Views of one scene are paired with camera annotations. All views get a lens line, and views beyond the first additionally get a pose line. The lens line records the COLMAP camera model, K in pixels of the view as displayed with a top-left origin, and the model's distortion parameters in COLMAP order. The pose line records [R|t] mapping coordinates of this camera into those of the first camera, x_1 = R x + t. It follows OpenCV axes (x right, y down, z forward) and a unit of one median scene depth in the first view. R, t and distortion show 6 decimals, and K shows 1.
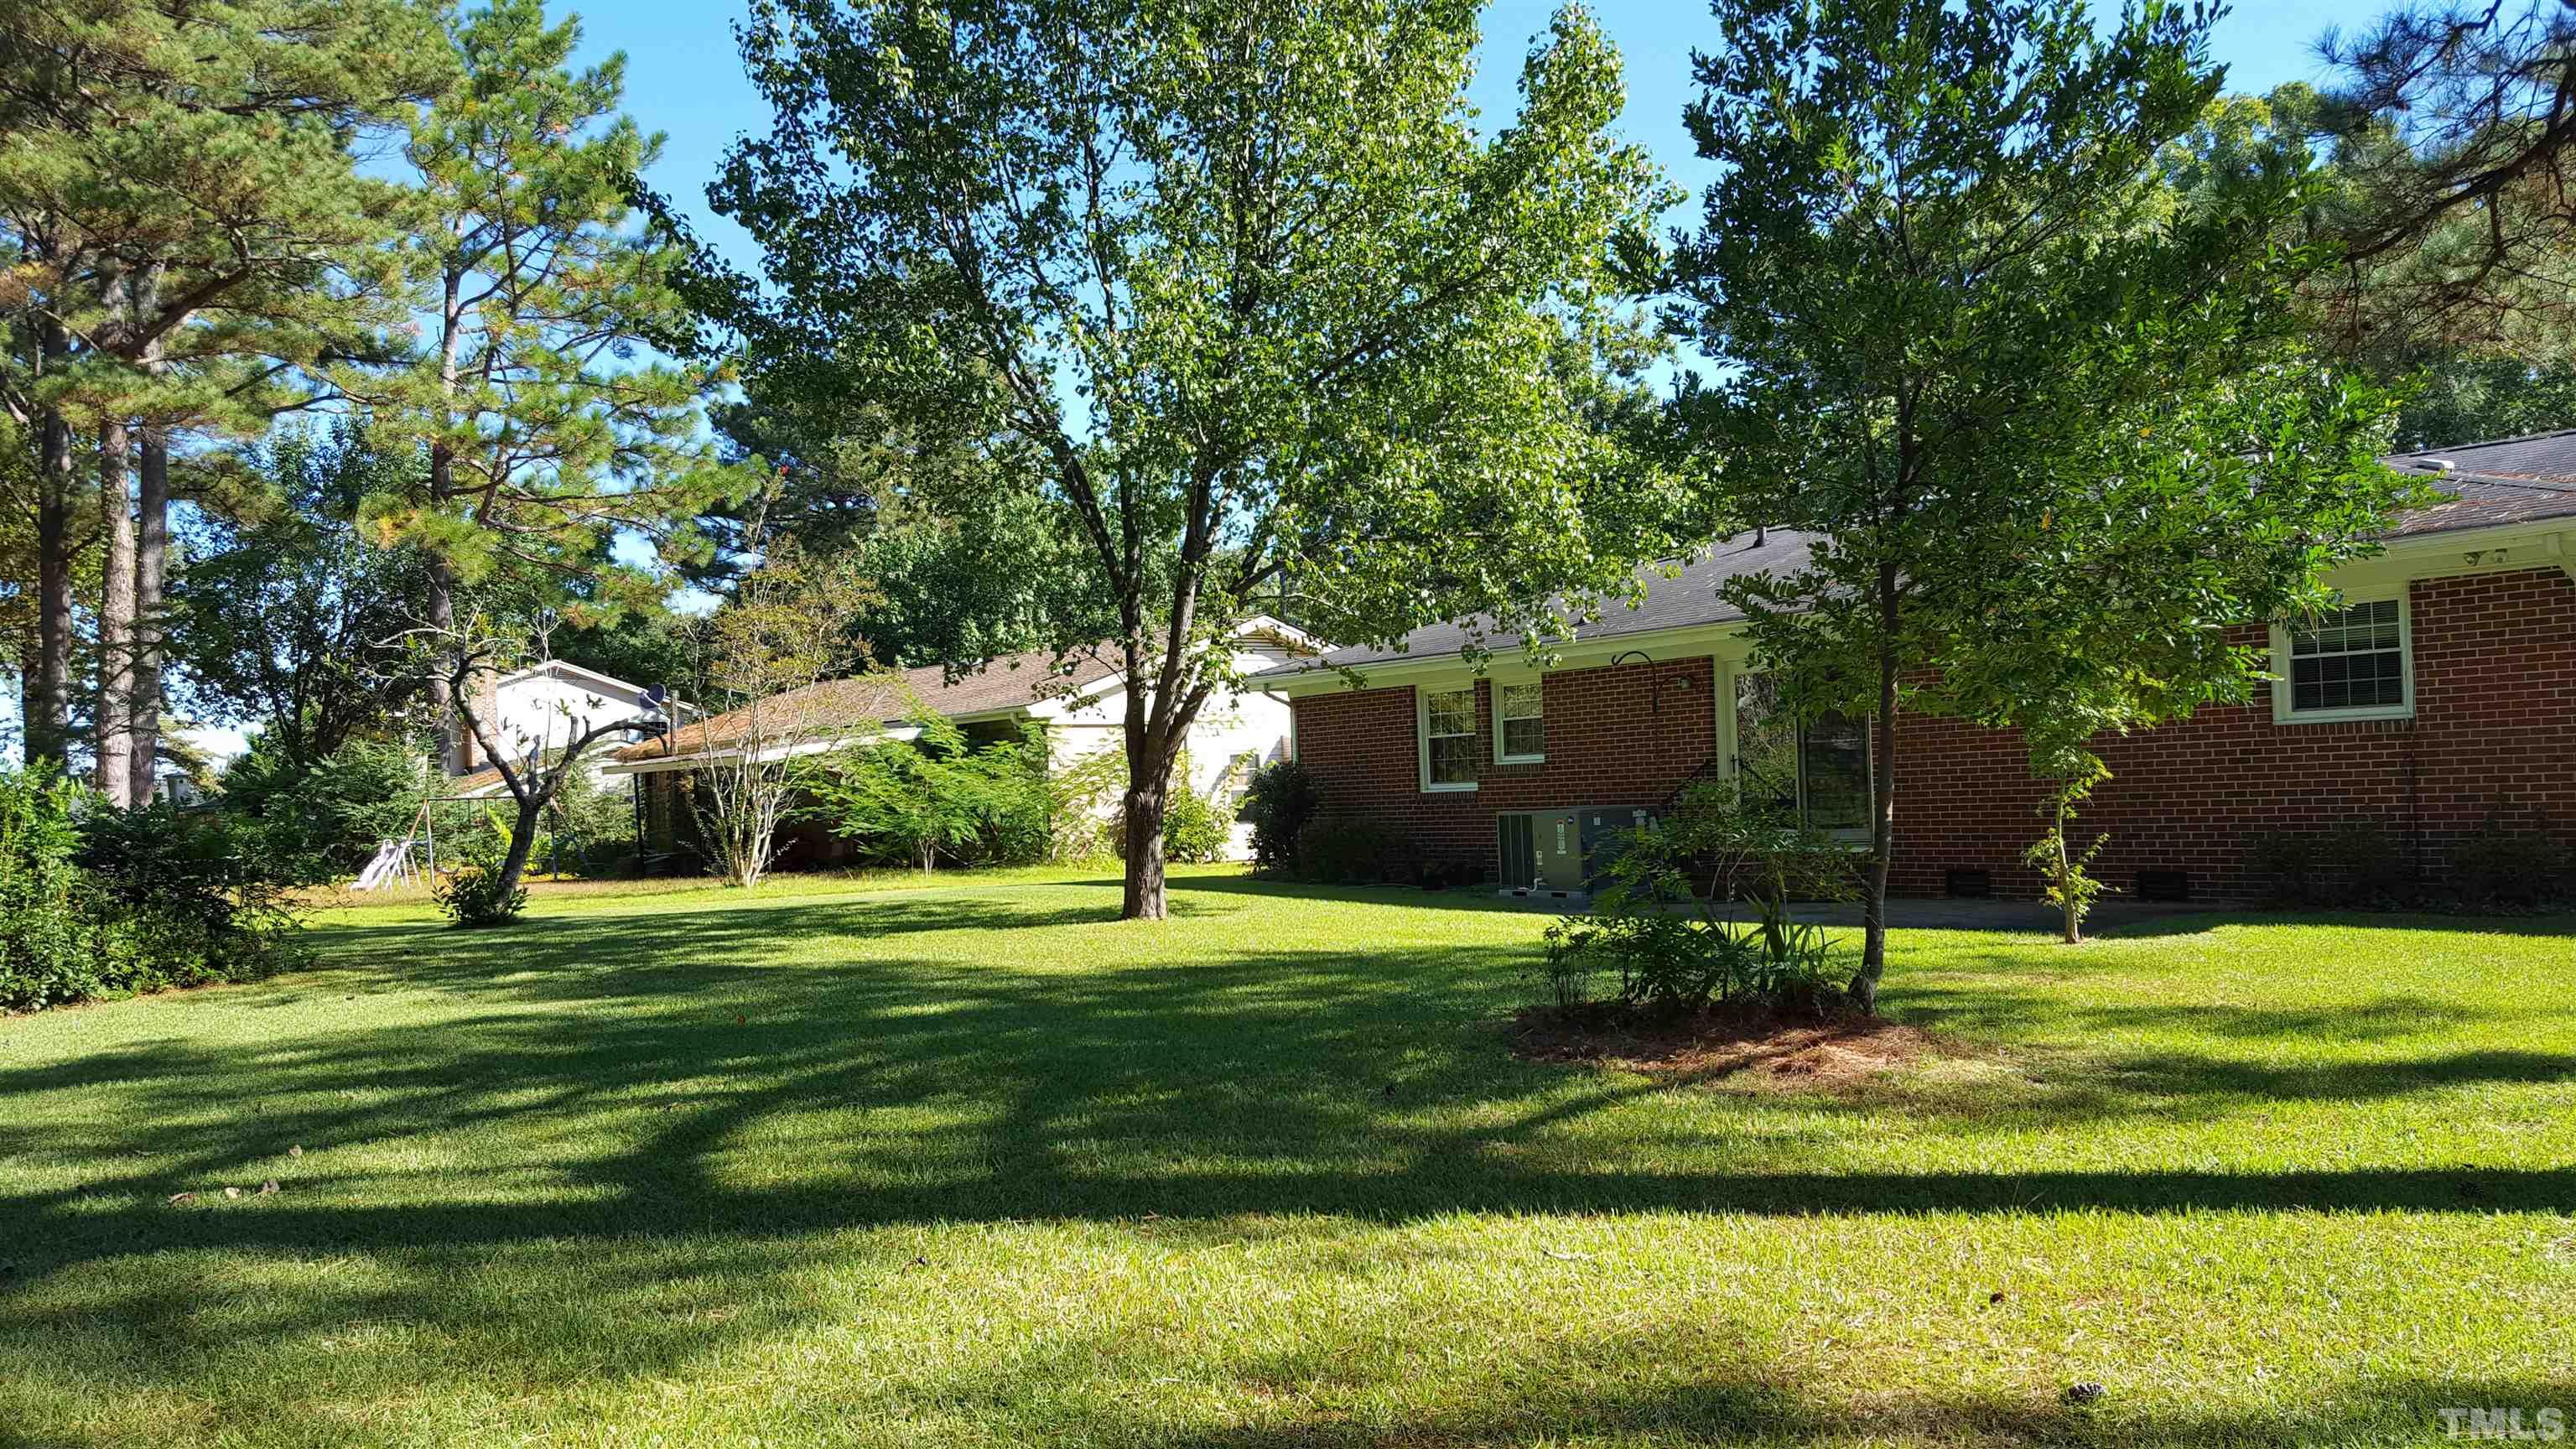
lens RADIAL K [[1914.9, 0, 1254.7], [0, 1914.9, 764.9], [0, 0, 1]] dist [0.130917, -0.200216]
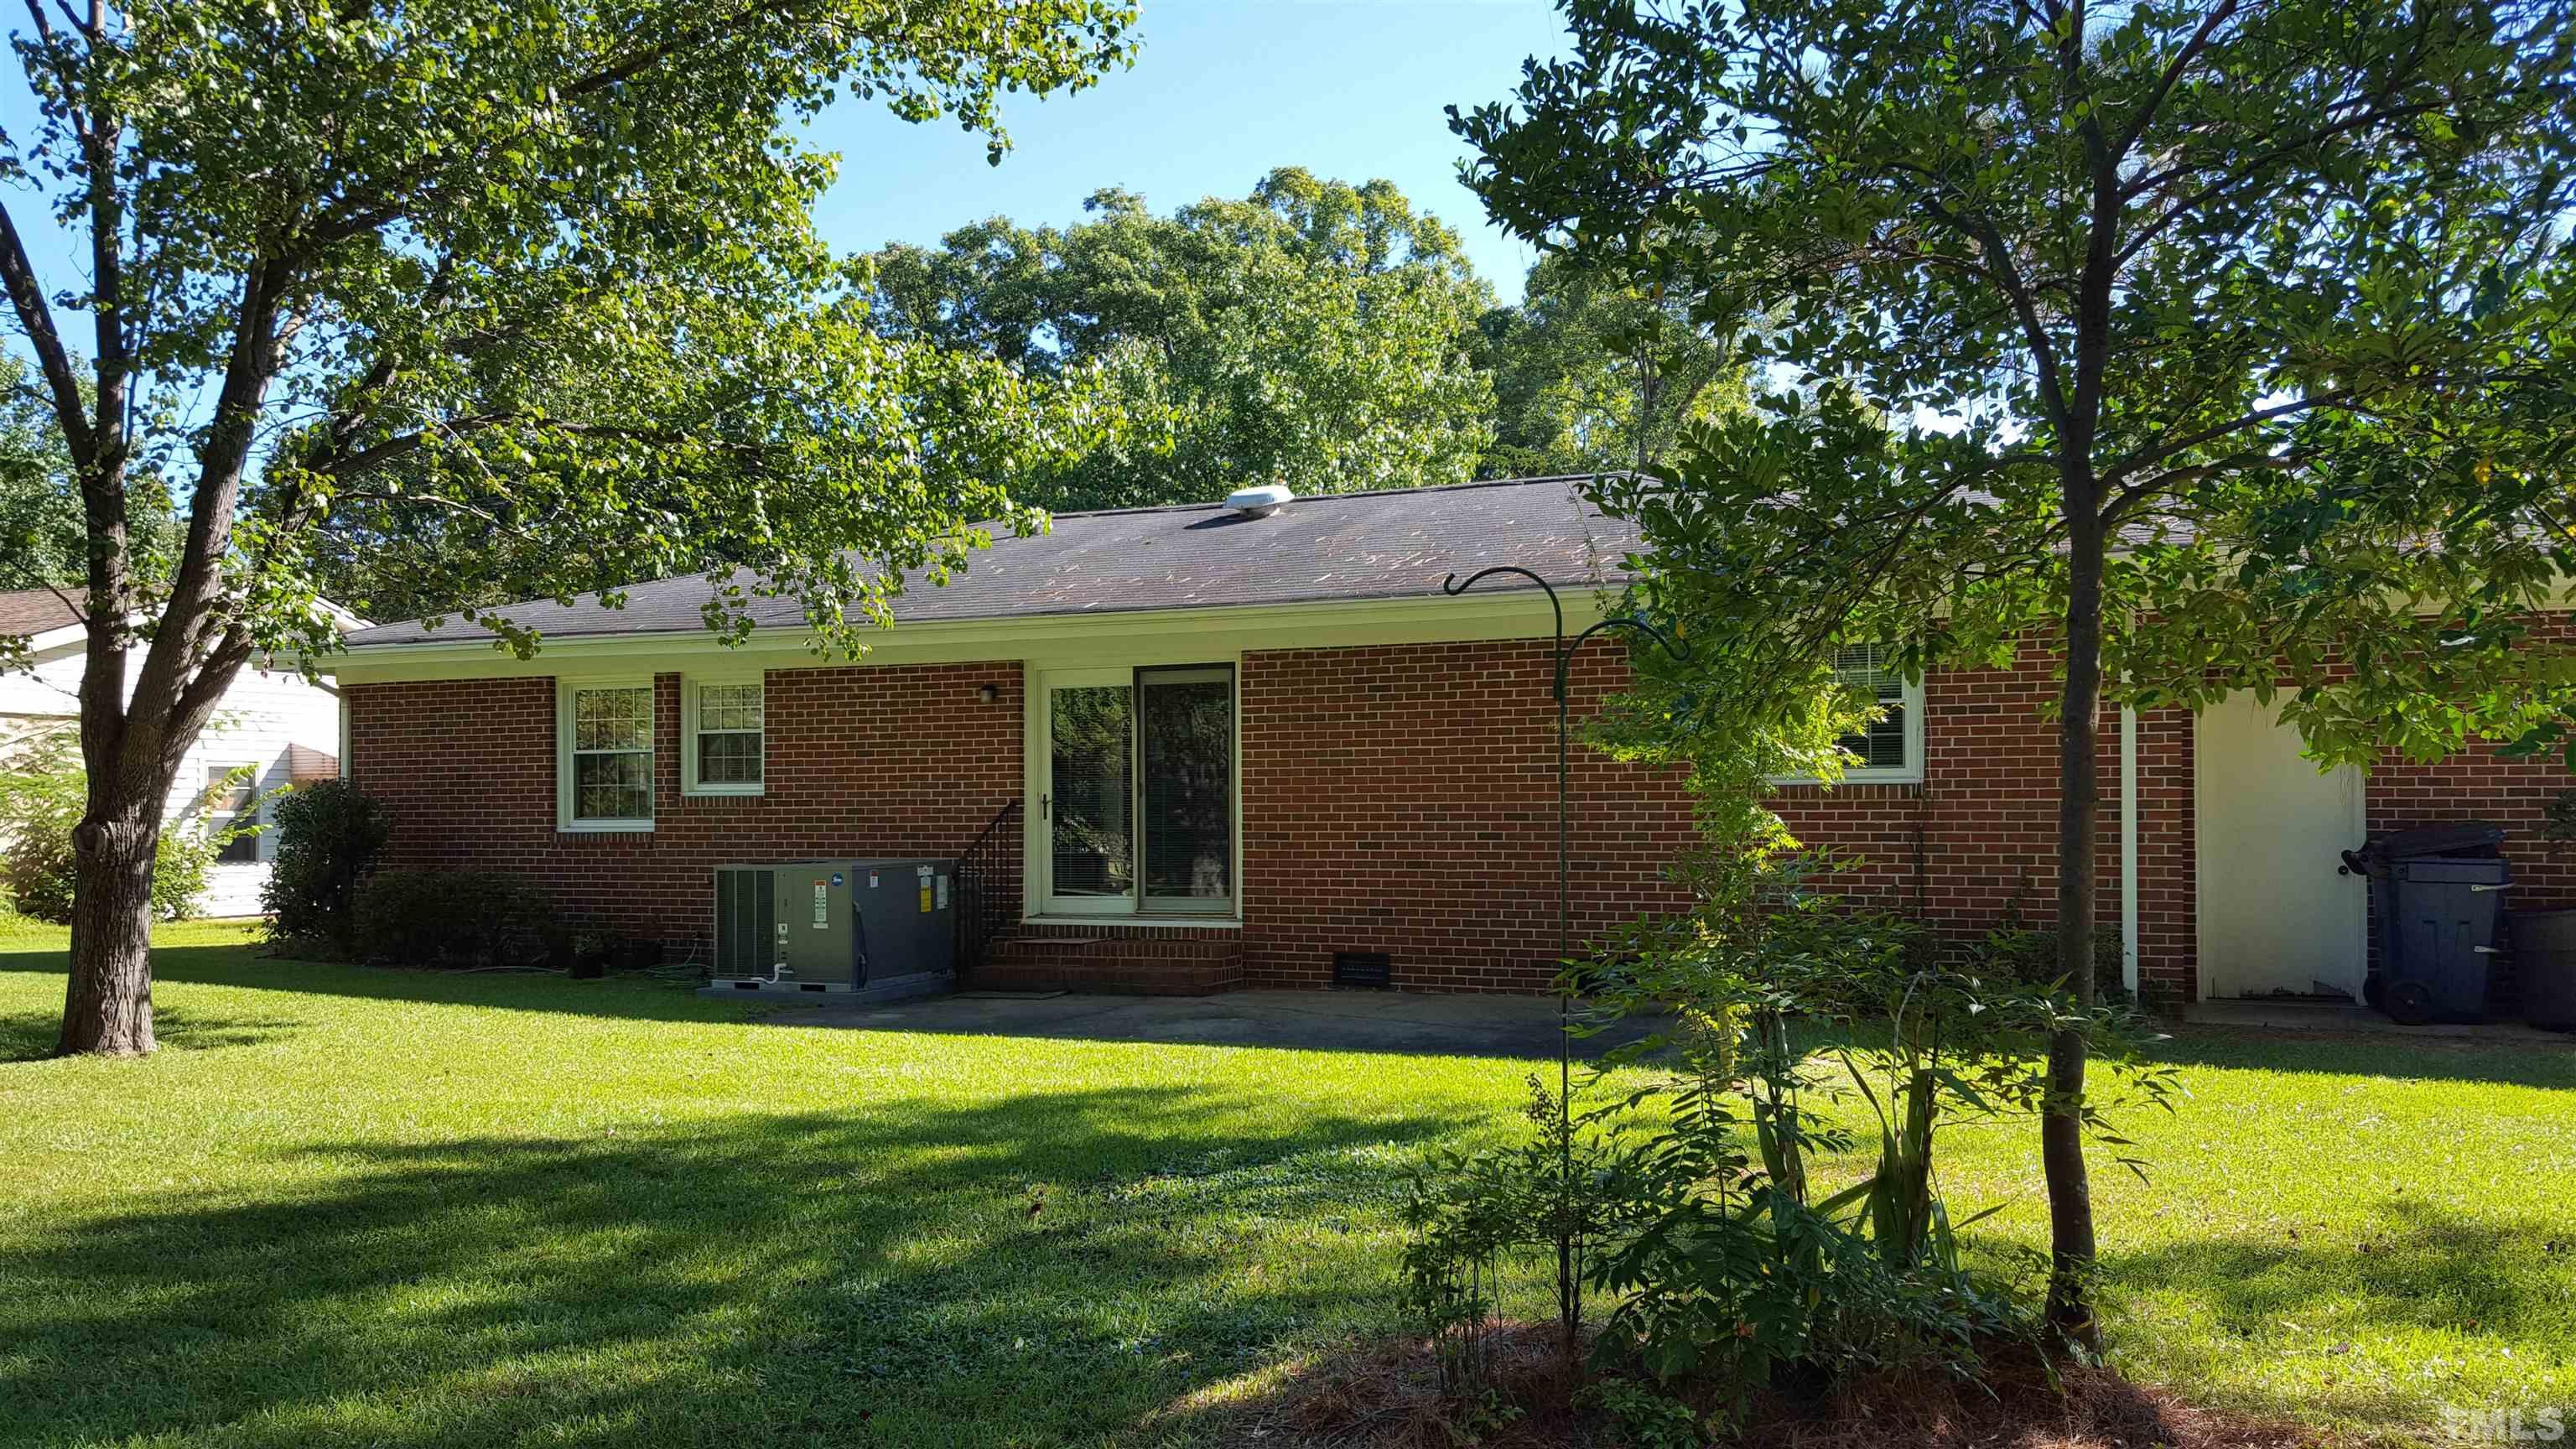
lens RADIAL K [[1914.9, 0, 1254.7], [0, 1914.9, 764.9], [0, 0, 1]] dist [0.130917, -0.200216]
pose [[0.876314, 0.047682, 0.479375, -0.037082], [-0.037273, 0.998818, -0.031214, 0.003323], [-0.480296, 0.009485, 0.877055, 0.314265]]
